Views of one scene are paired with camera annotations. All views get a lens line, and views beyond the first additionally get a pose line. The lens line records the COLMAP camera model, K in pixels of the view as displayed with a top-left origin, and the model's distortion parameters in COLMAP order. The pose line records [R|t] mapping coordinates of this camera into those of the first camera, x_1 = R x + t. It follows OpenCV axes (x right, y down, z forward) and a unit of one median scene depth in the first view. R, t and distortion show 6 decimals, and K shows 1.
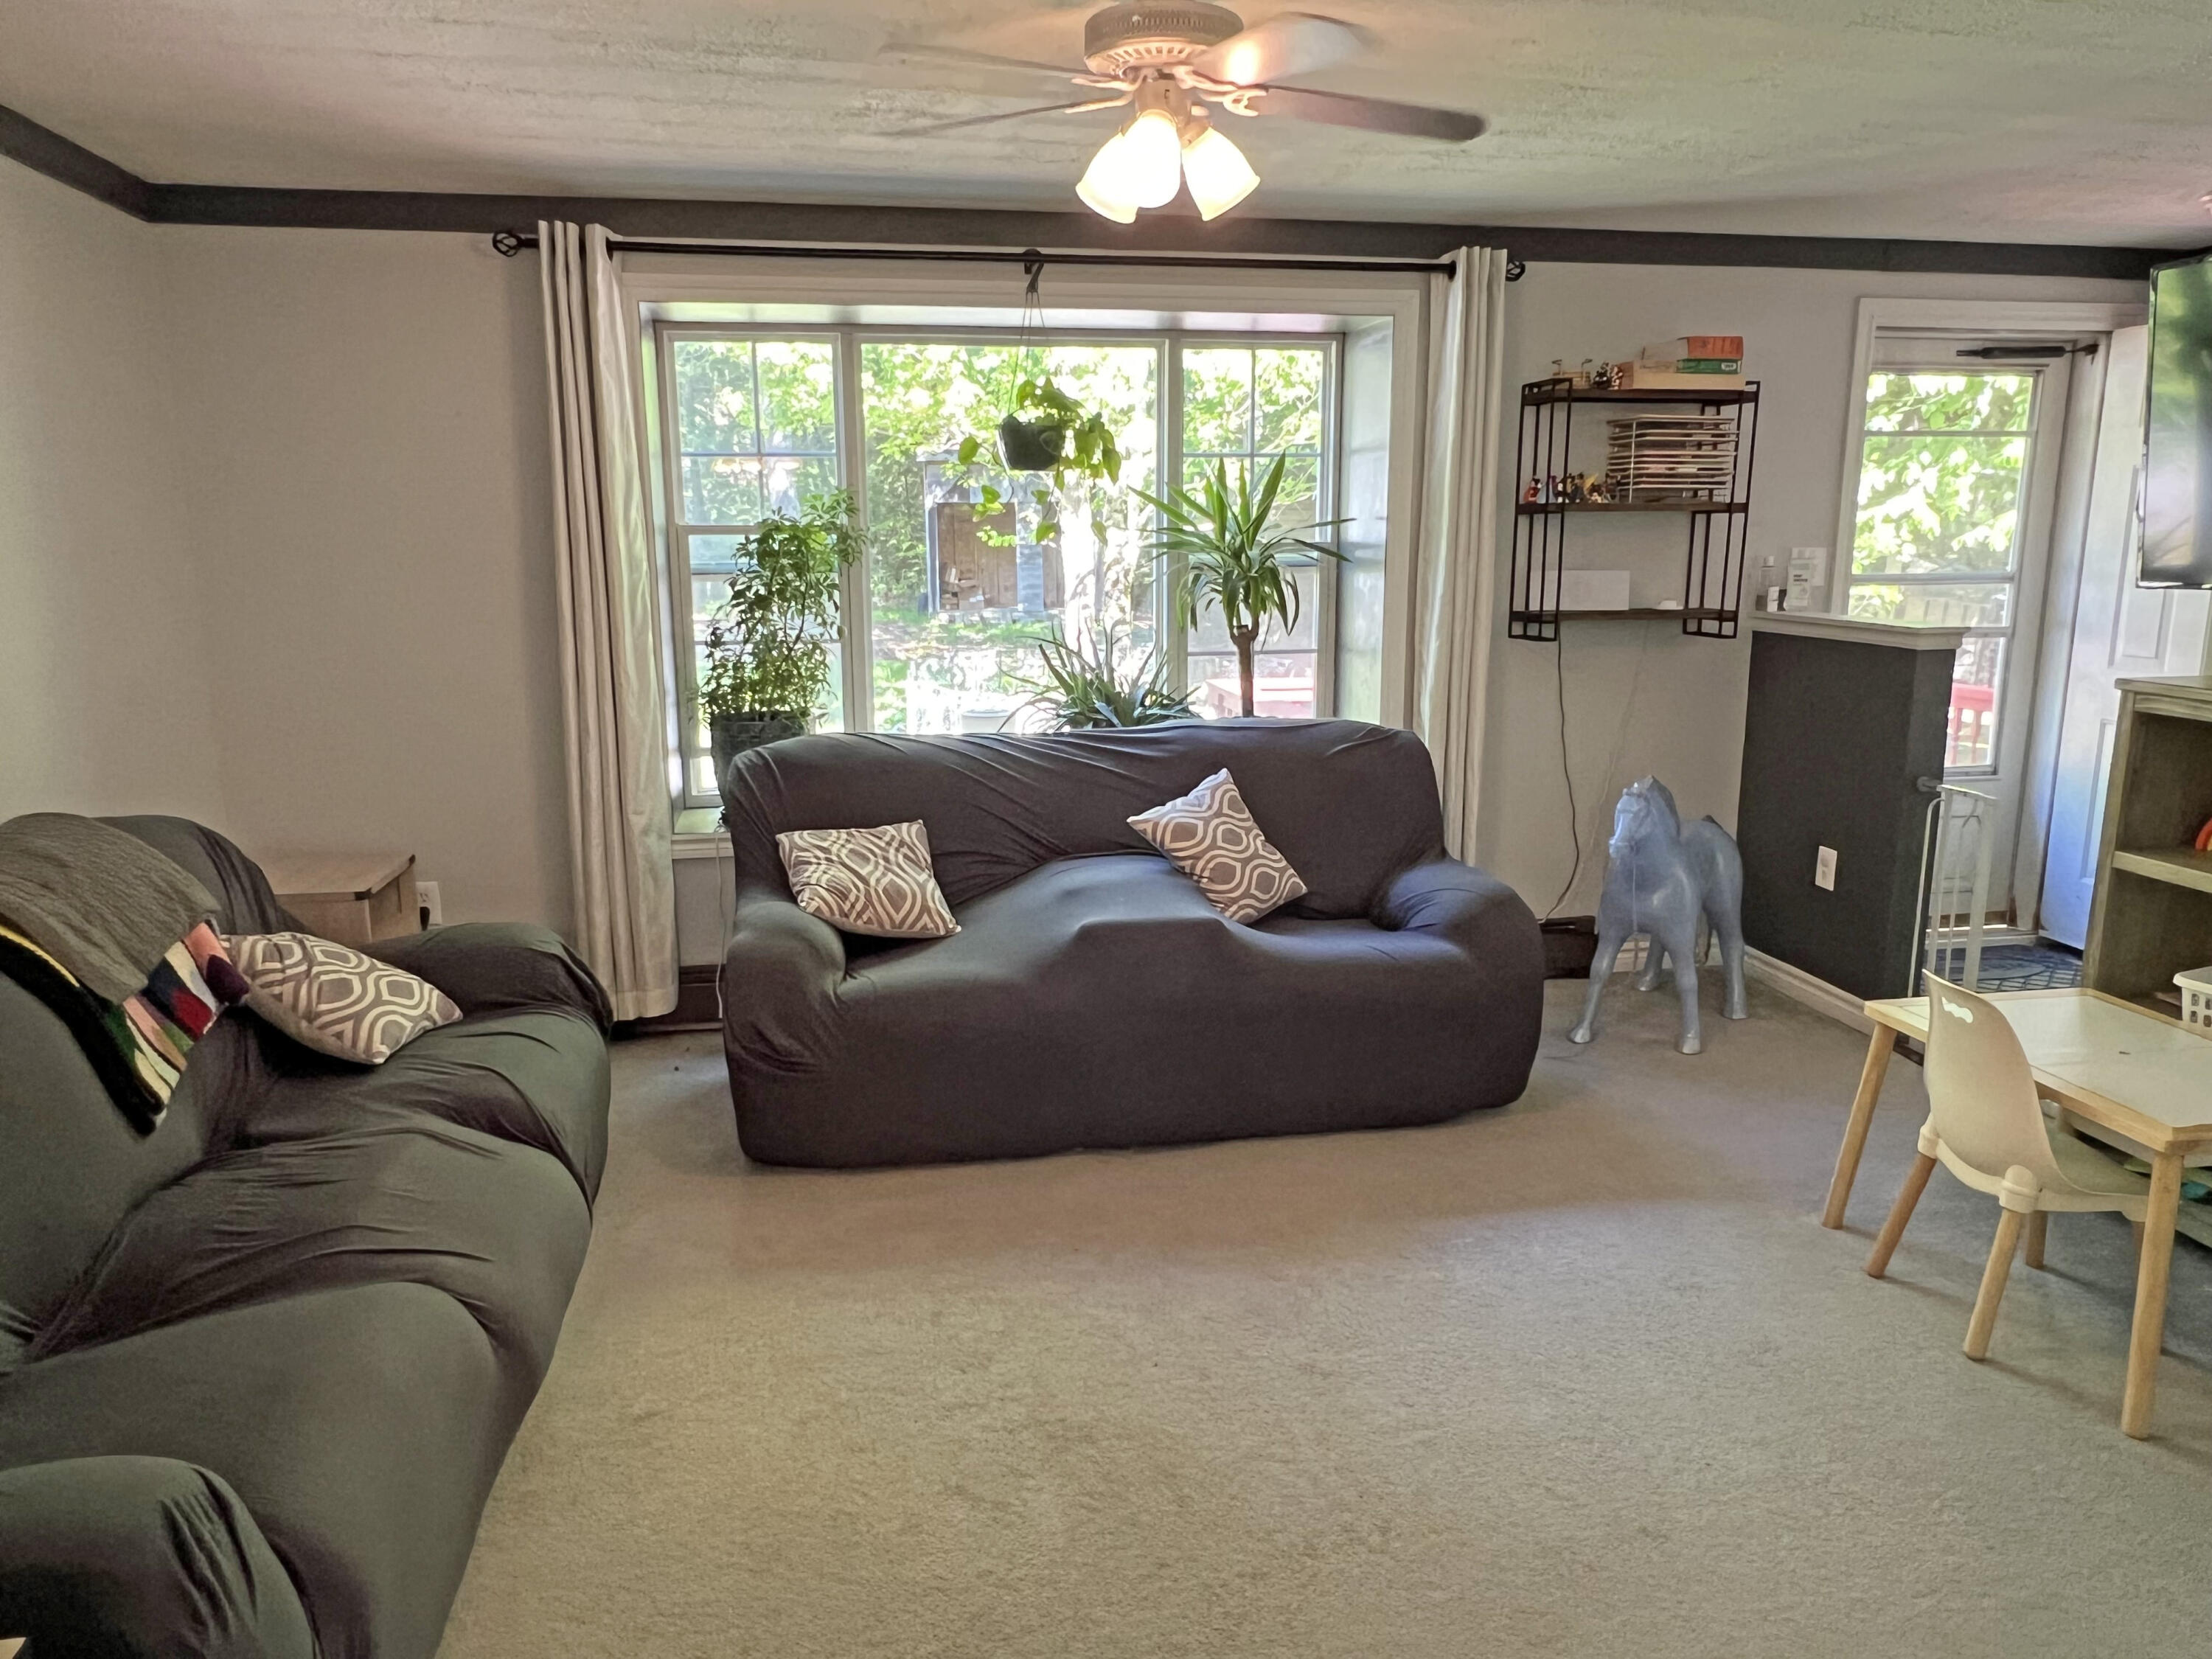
lens RADIAL K [[1491.6, 0, 1102.9], [0, 1491.6, 836.8], [0, 0, 1]] dist [0.002219, -0.004652]
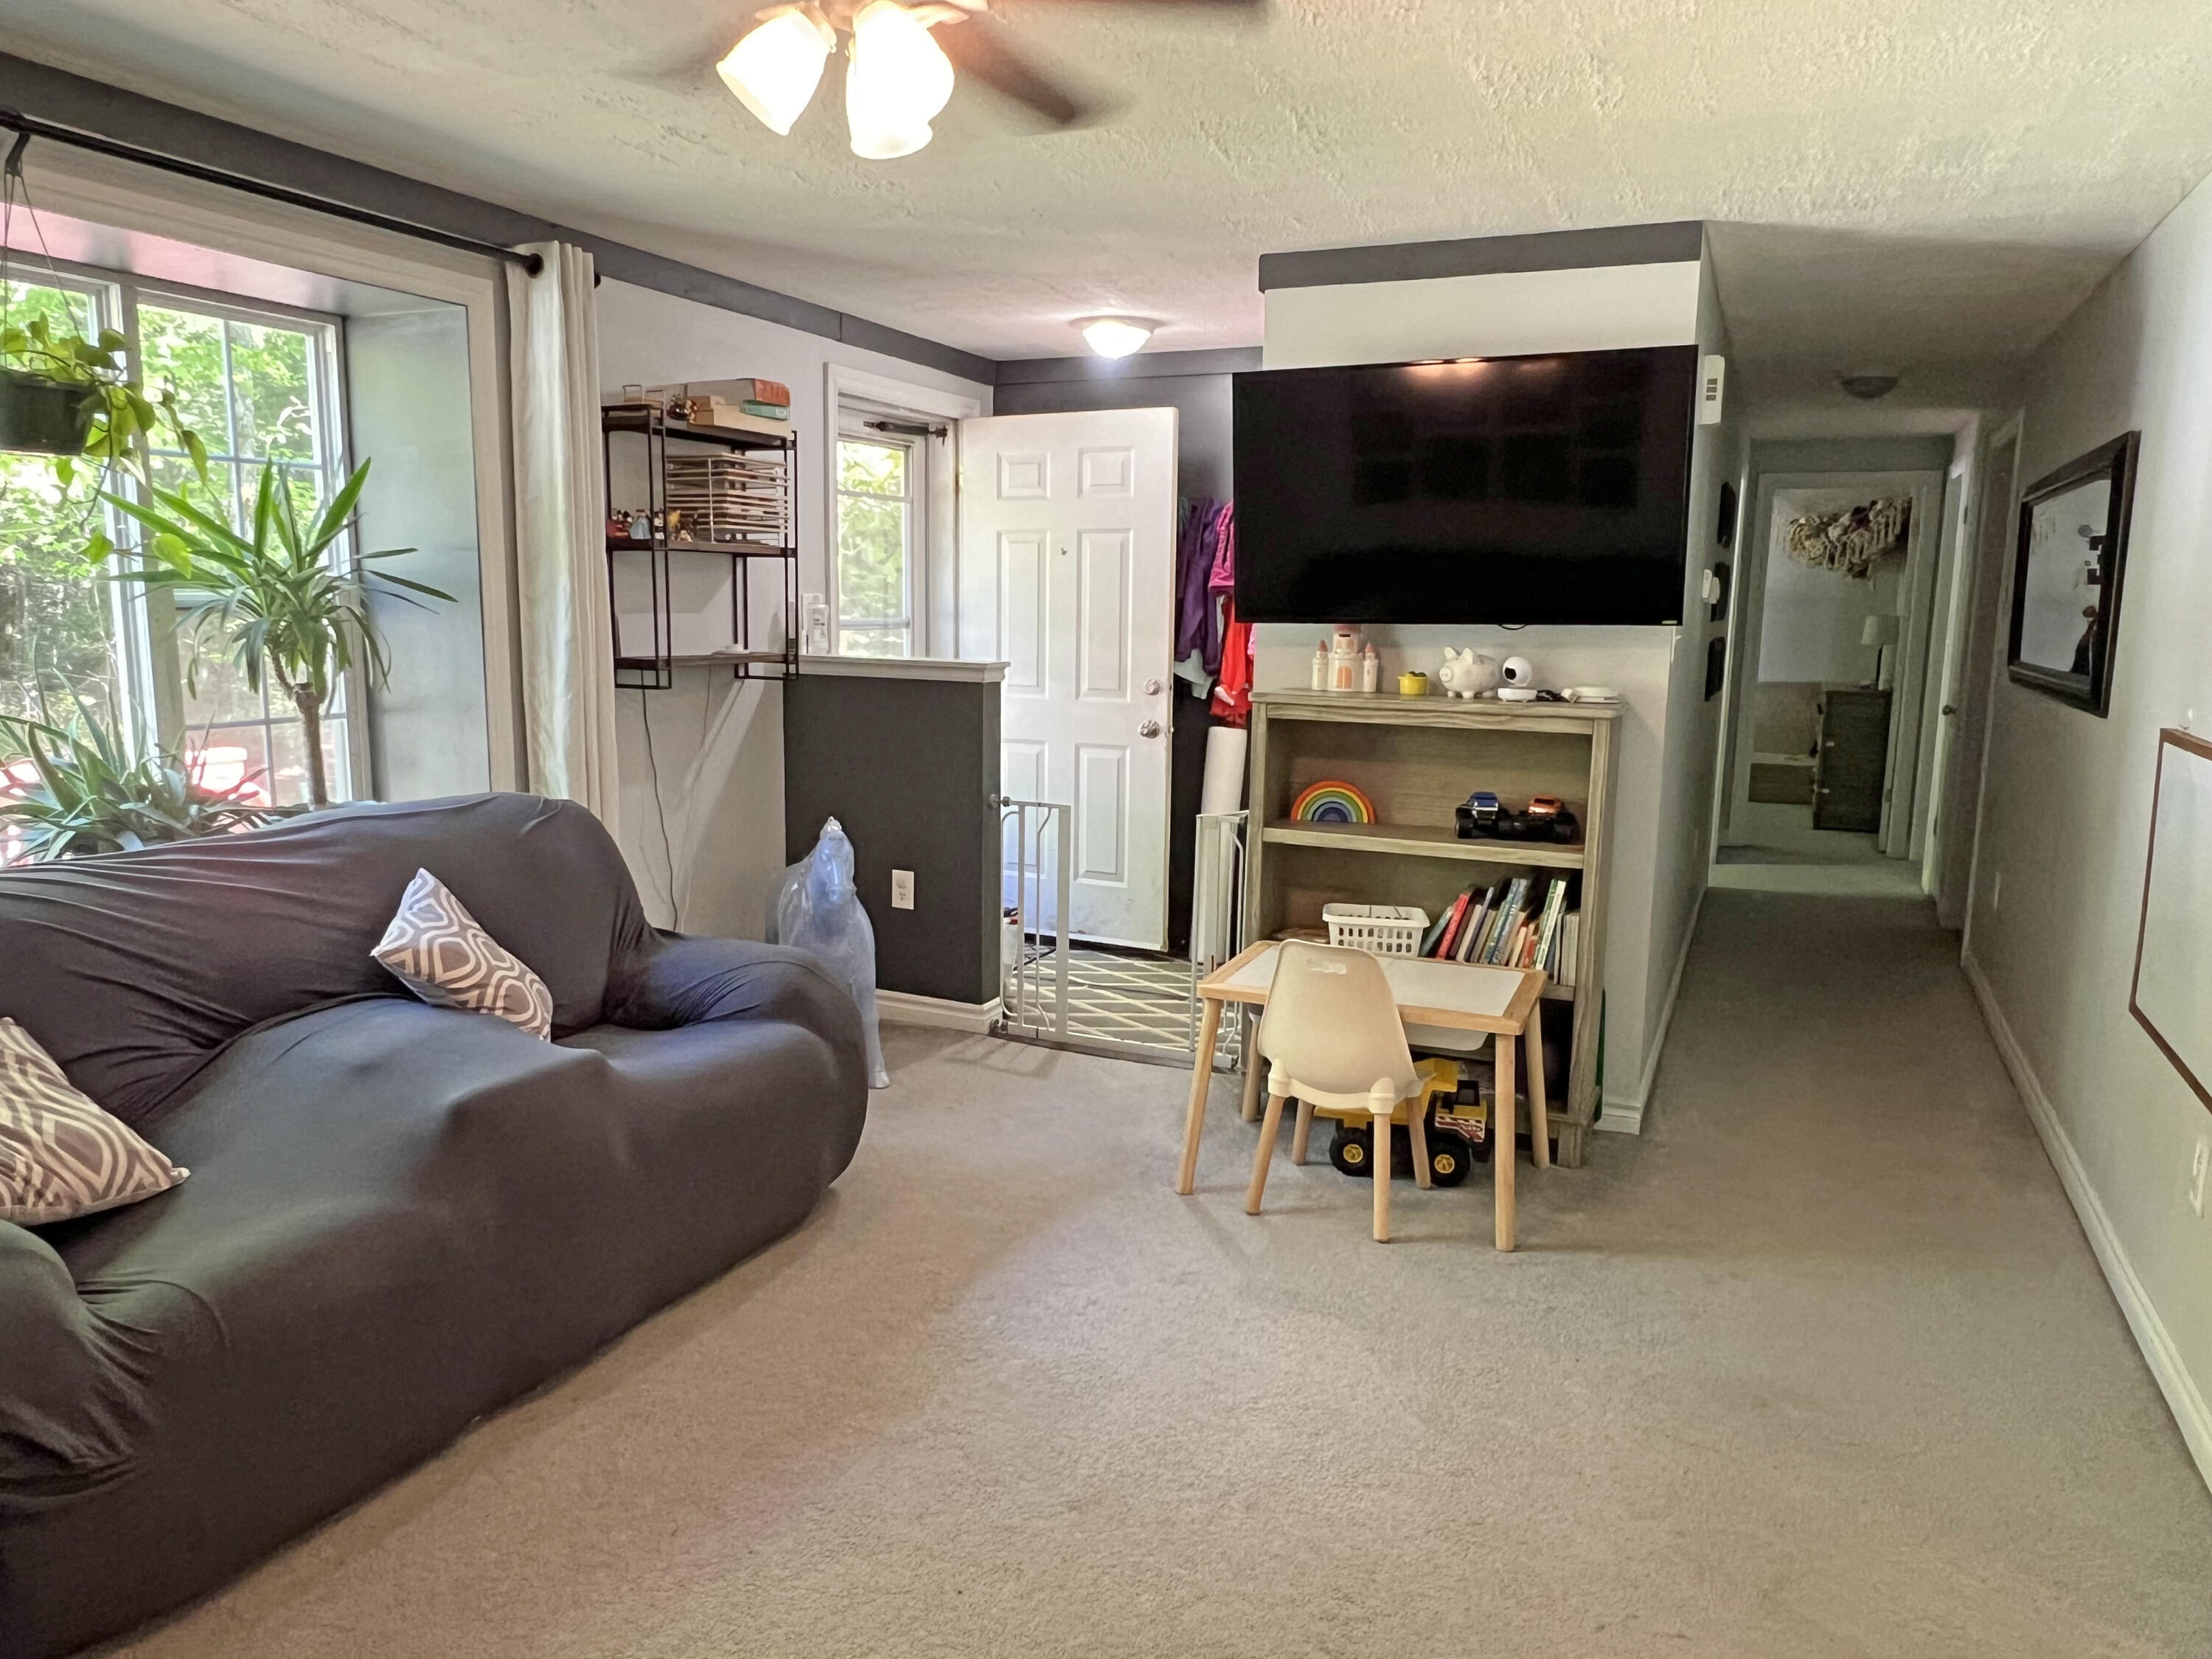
lens RADIAL K [[1491.6, 0, 1098.9], [0, 1491.6, 824.3], [0, 0, 1]] dist [0.002219, -0.004652]
pose [[0.575761, -0.108769, 0.810351, -0.312024], [0.147531, 0.988664, 0.027881, -0.036324], [-0.804197, 0.103499, 0.585282, 0.267769]]
